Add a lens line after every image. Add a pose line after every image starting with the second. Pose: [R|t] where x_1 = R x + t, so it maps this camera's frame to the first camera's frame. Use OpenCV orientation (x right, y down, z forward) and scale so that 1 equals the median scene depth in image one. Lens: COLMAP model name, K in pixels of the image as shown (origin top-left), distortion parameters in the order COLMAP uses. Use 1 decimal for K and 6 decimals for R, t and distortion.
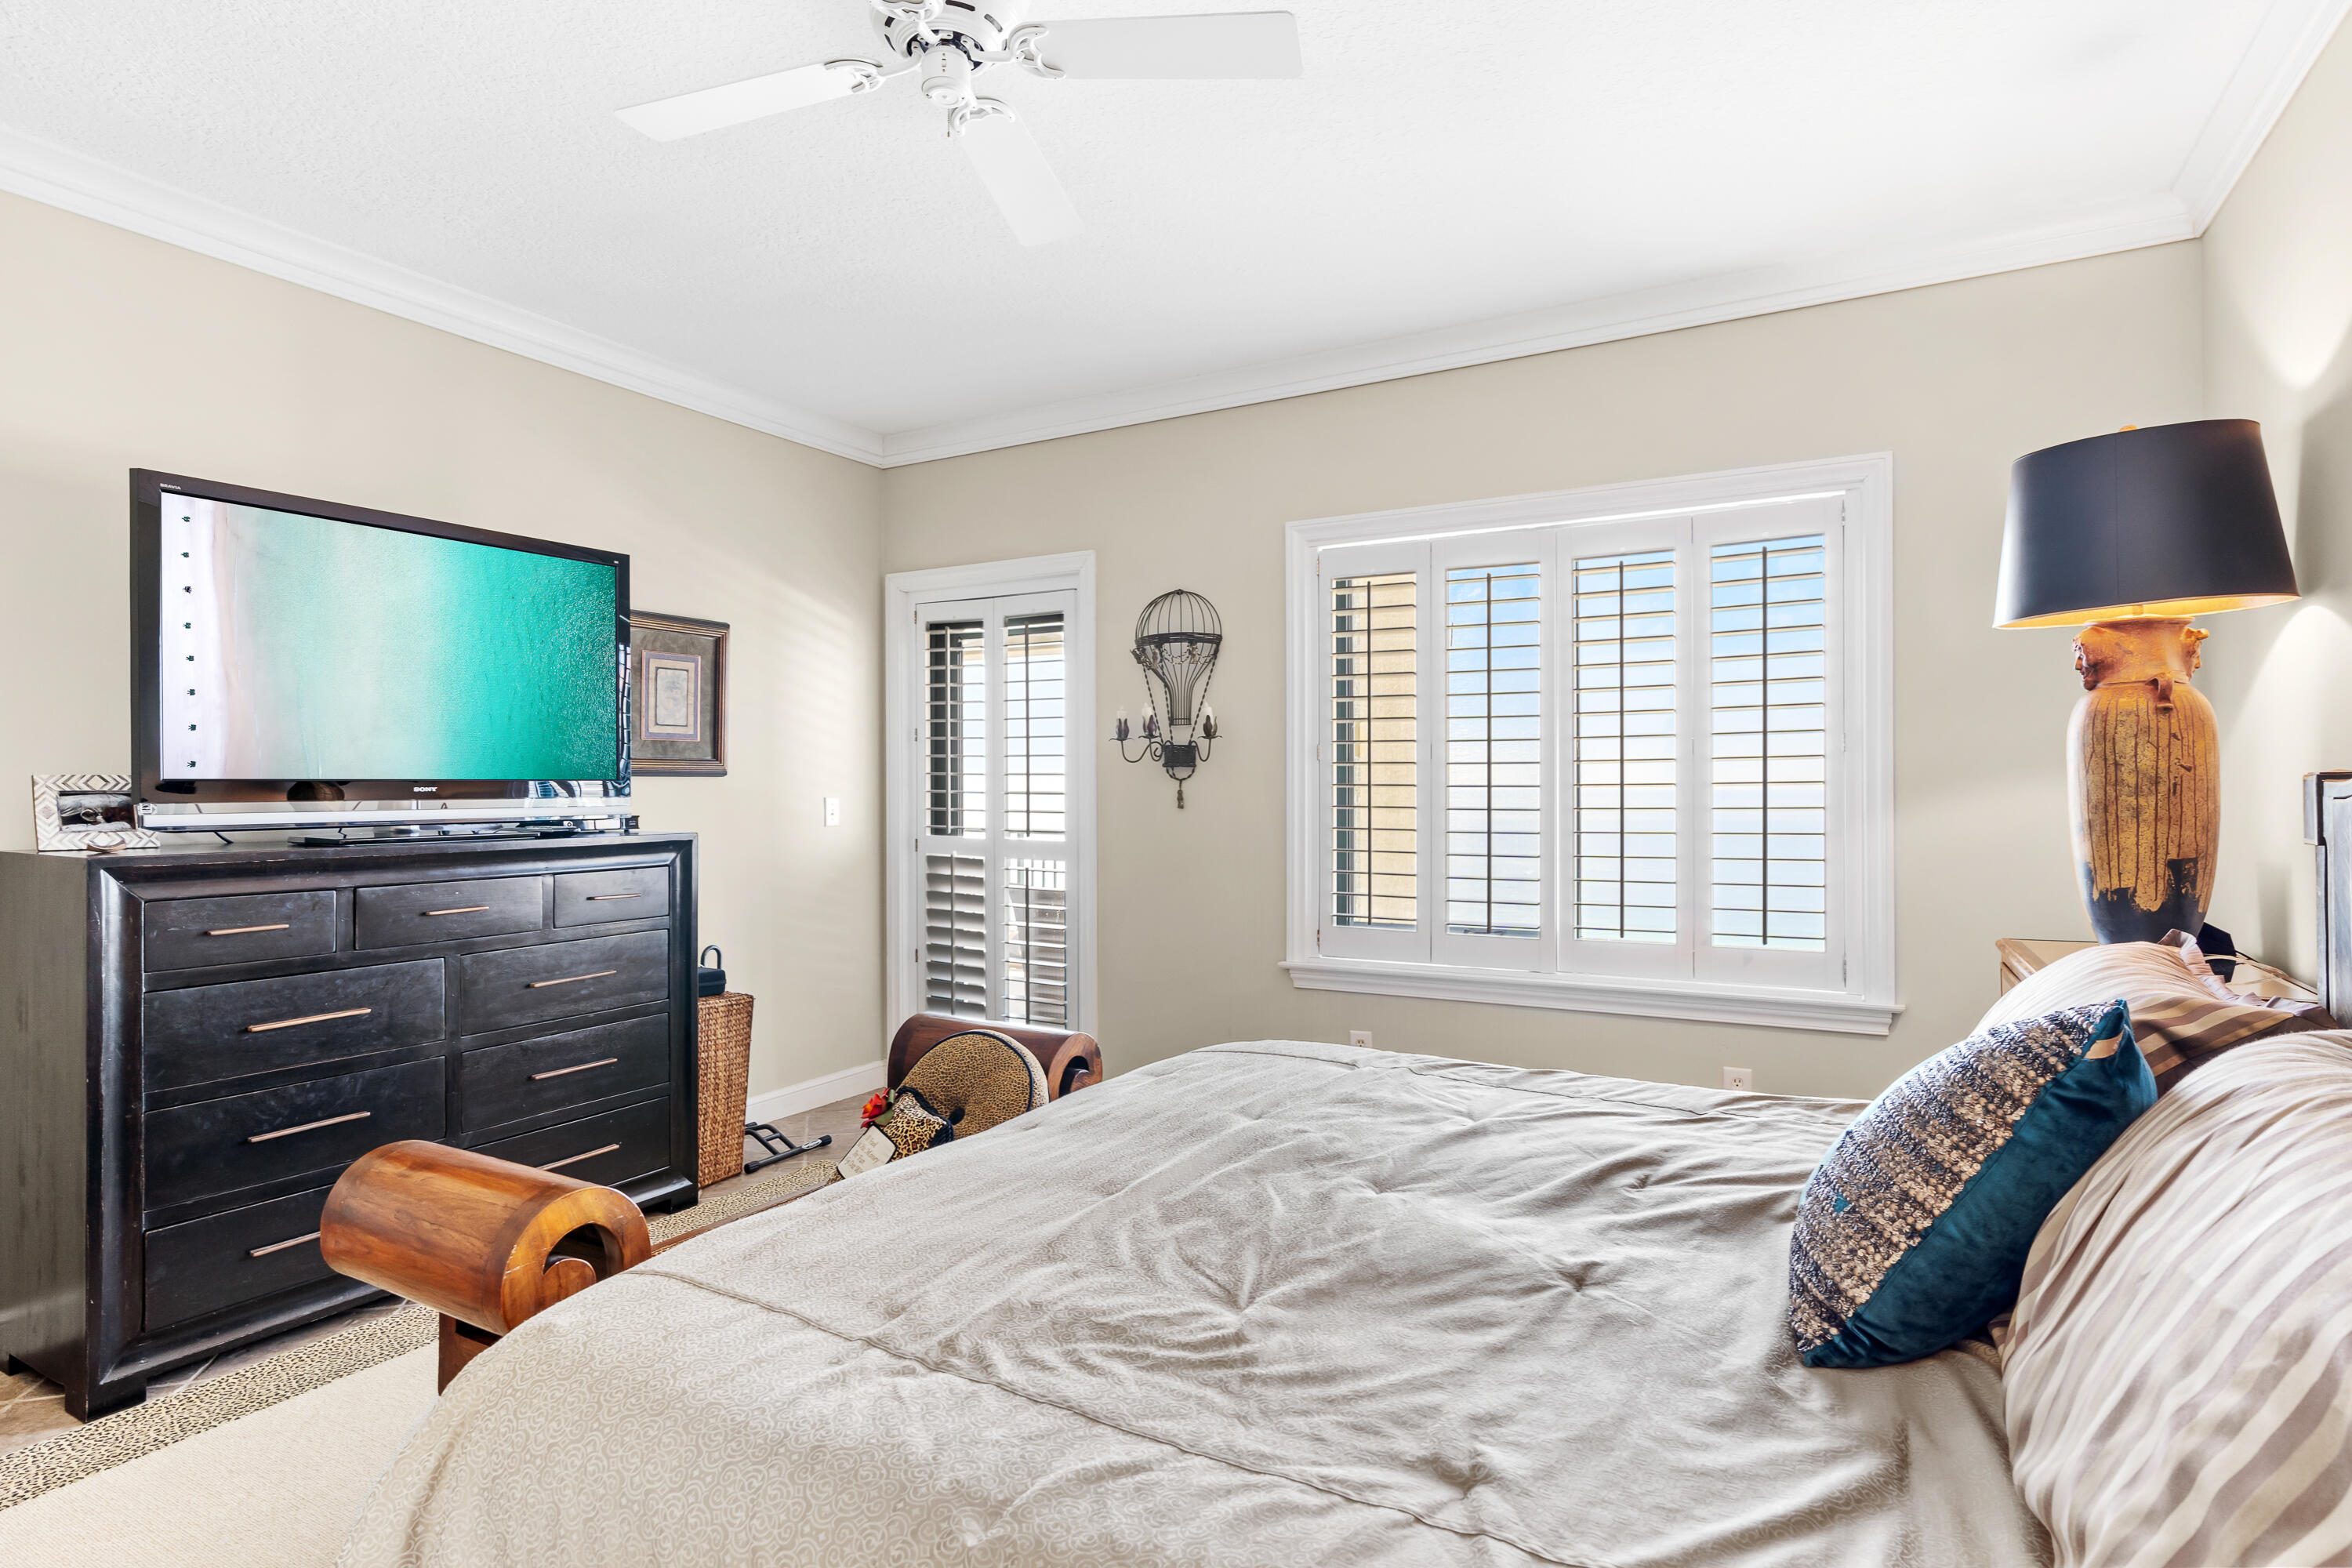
lens RADIAL K [[1220.6, 0, 1168.2], [0, 1220.6, 789.5], [0, 0, 1]] dist [-0.002635, 0.001097]
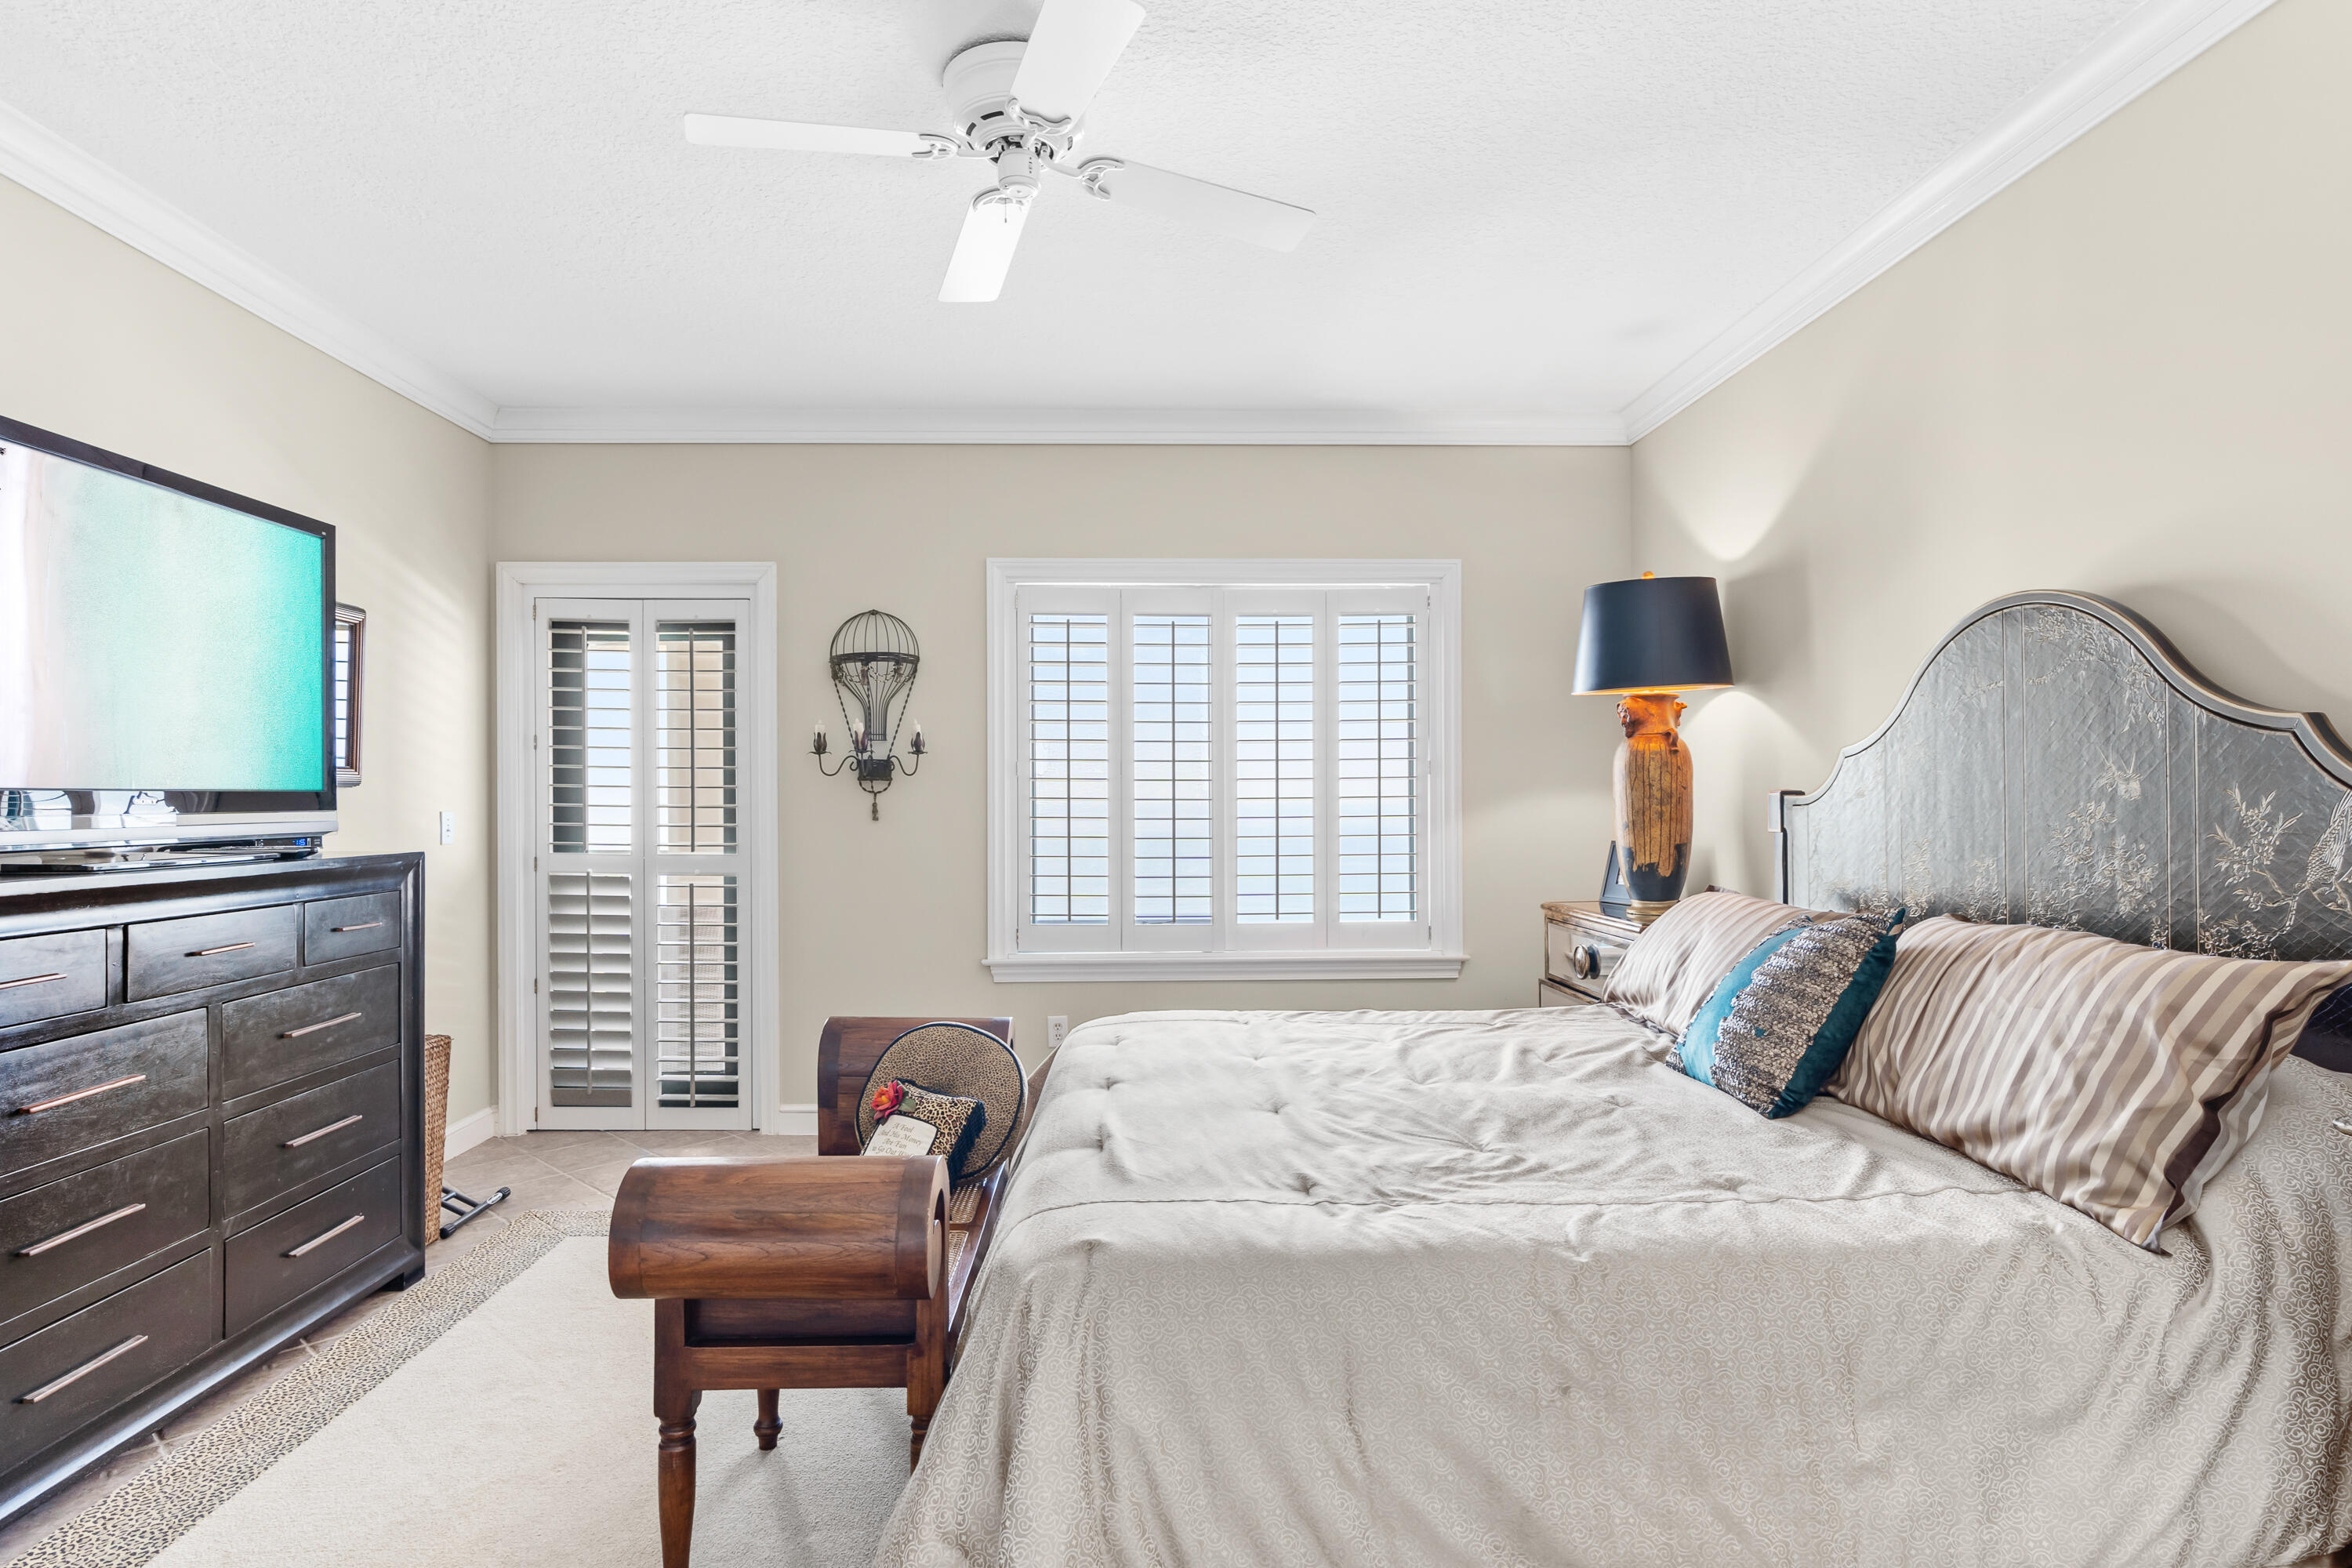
lens RADIAL K [[1234.1, 0, 1160.0], [0, 1234.1, 803.8], [0, 0, 1]] dist [-0.001110, 0.001003]
pose [[0.856539, -0.000977, 0.516082, -0.454912], [0.001081, 0.999999, 0.000100, 0.002075], [-0.516082, 0.000472, 0.856539, -0.036943]]
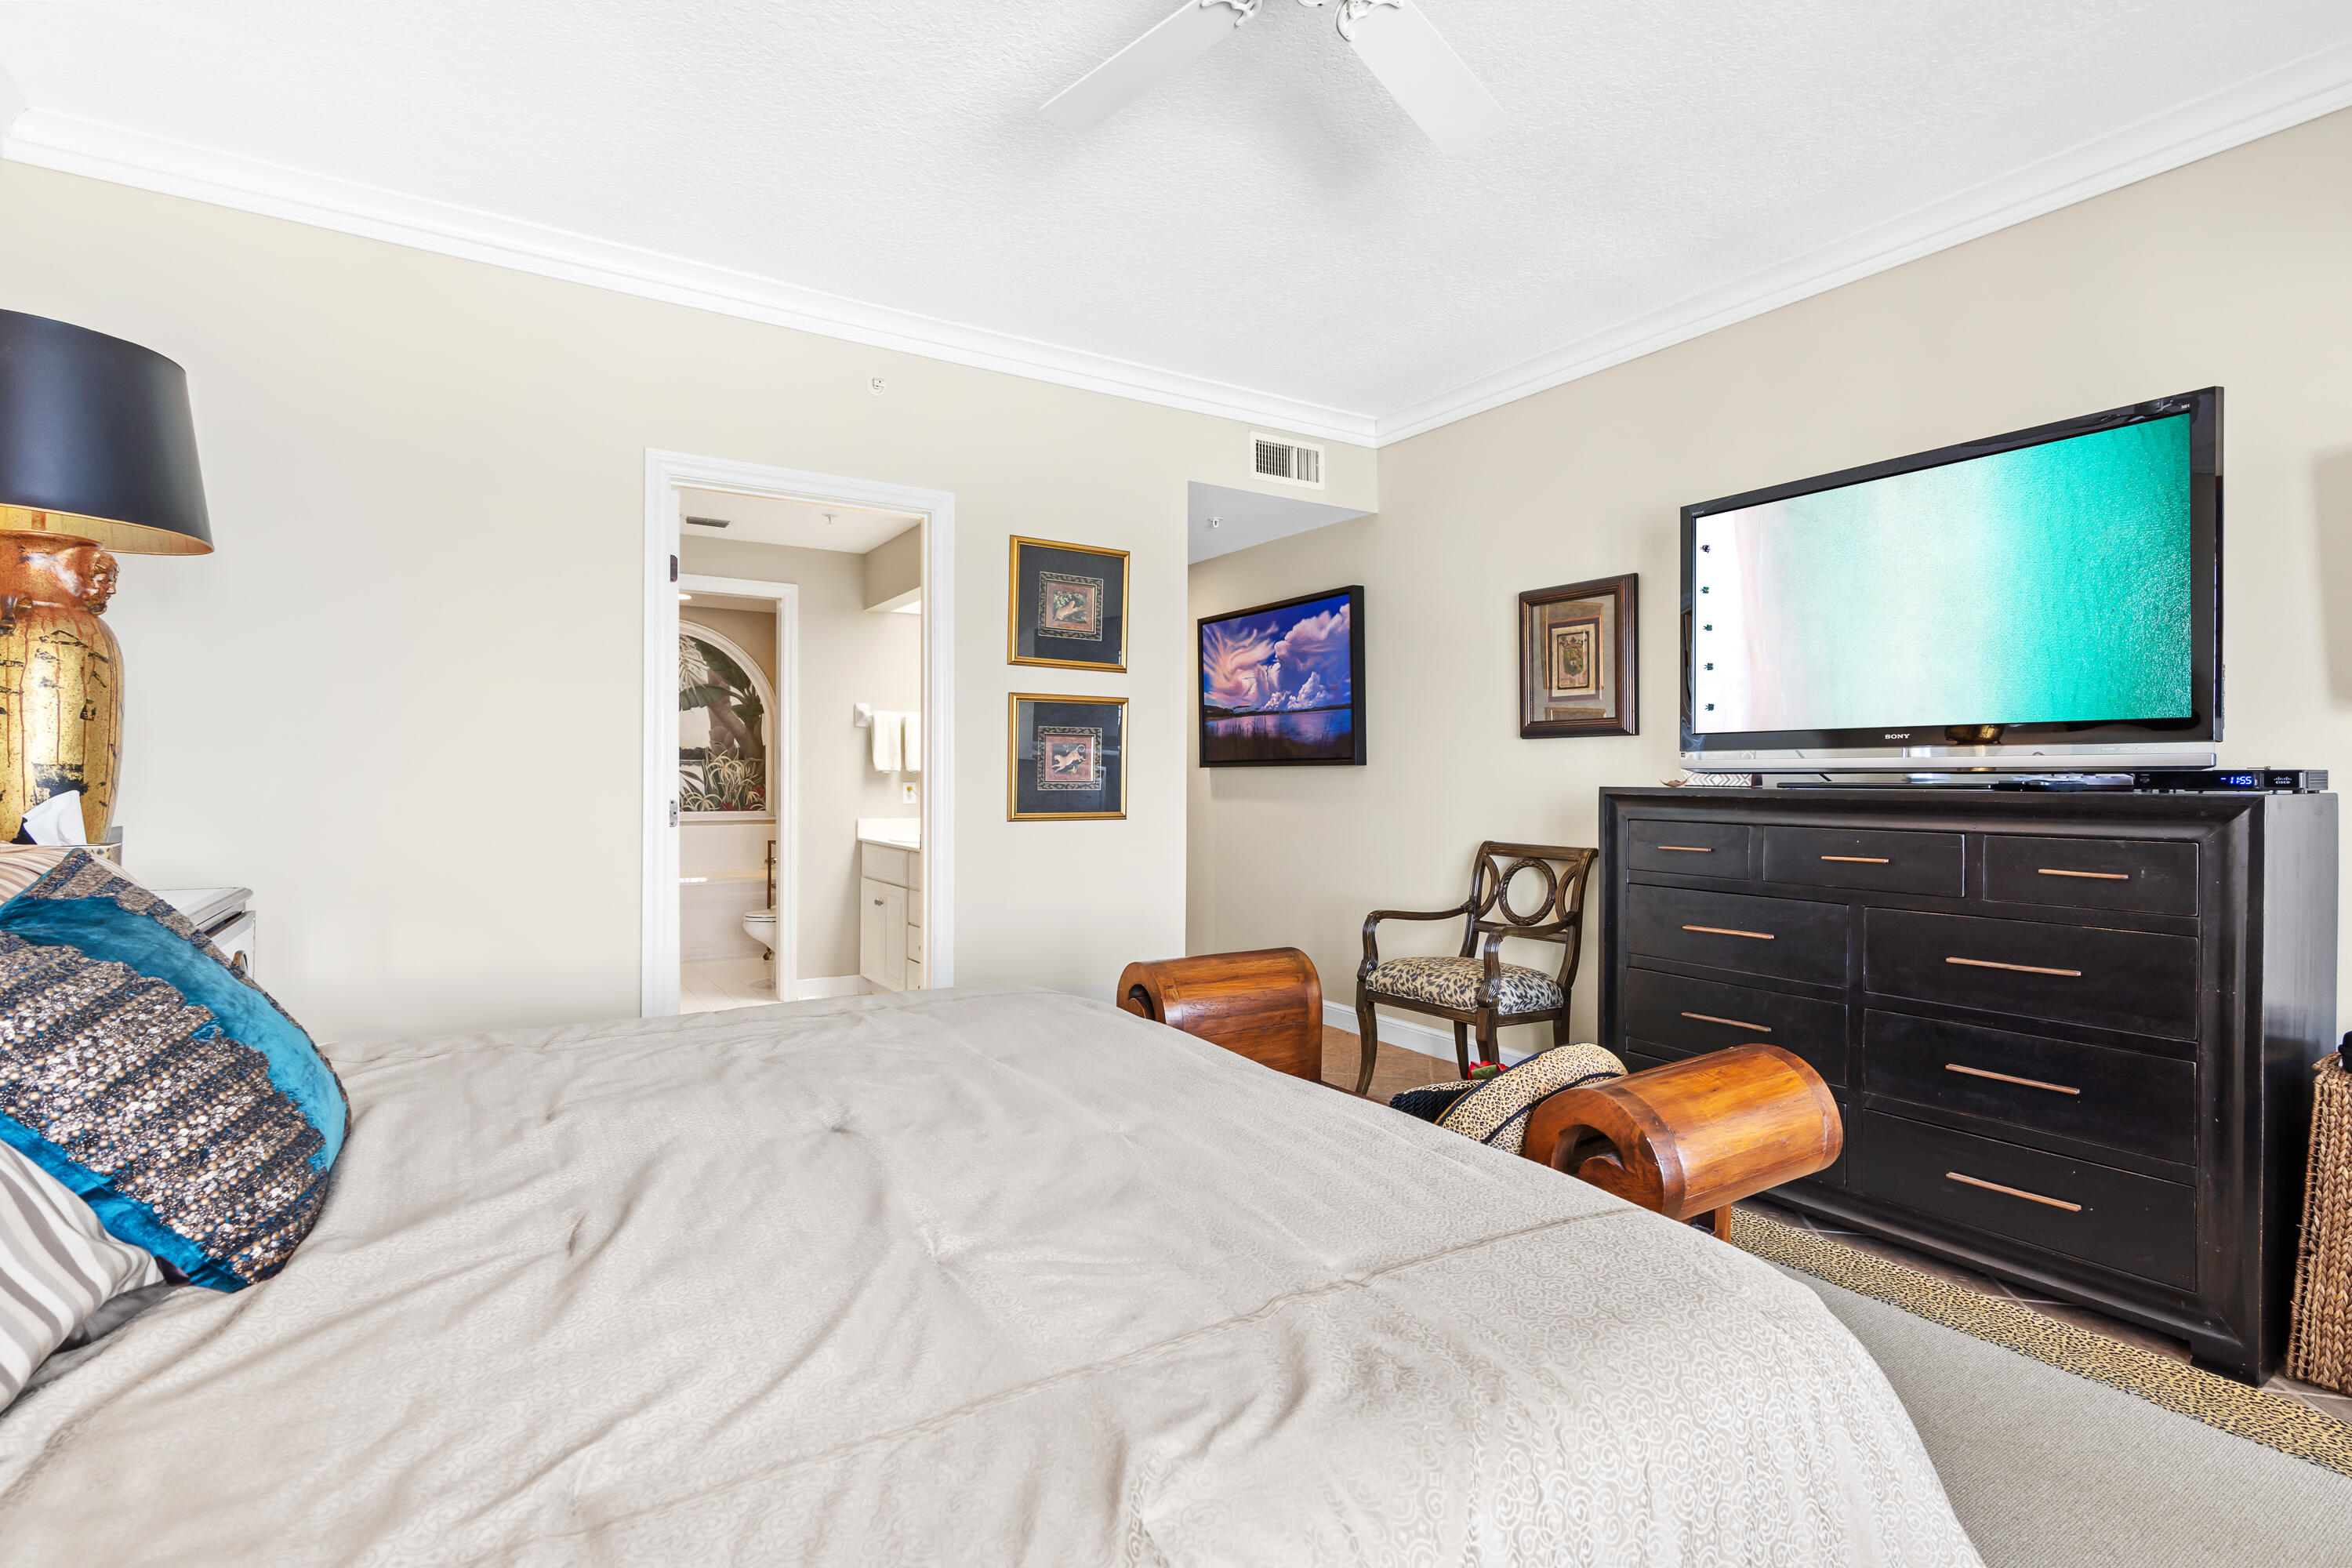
lens RADIAL K [[1131.8, 0, 1177.0], [0, 1131.8, 772.2], [0, 0, 1]] dist [-0.001200, -0.000337]
pose [[-0.473321, -0.003423, -0.880883, 0.451322], [-0.004739, 0.999988, -0.001339, 0.032878], [0.880877, 0.003541, -0.473331, 0.915139]]
